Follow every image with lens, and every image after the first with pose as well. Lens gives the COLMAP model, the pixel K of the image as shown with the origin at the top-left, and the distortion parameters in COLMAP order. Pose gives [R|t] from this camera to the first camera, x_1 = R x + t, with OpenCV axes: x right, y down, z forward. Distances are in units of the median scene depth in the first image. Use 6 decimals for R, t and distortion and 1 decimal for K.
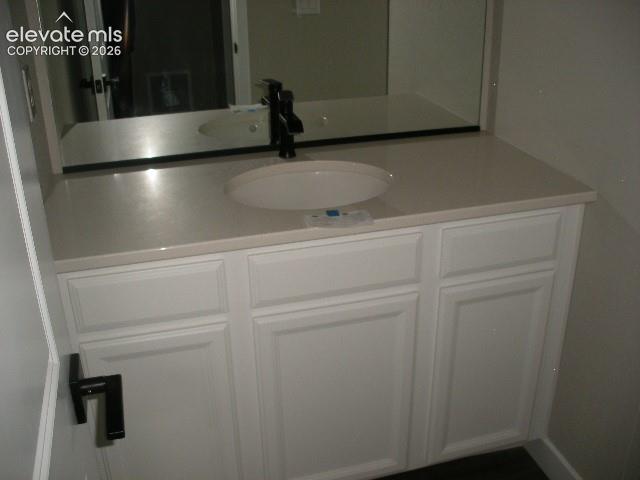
lens RADIAL K [[677.9, 0, 321.5], [0, 677.9, 239.8], [0, 0, 1]] dist [-0.119864, 0.000000]
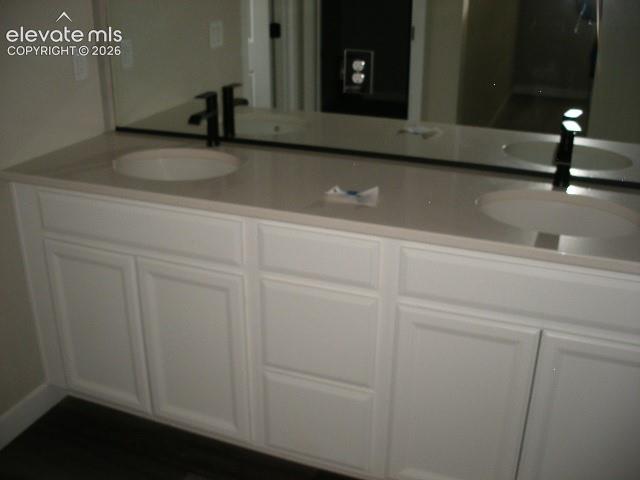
lens RADIAL K [[677.9, 0, 321.7], [0, 677.9, 240.4], [0, 0, 1]] dist [-0.119864, 0.000000]
pose [[0.781027, 0.257090, -0.569123, 0.421467], [-0.244712, 0.964442, 0.099841, -0.062718], [0.574554, 0.061293, 0.816168, 0.054896]]
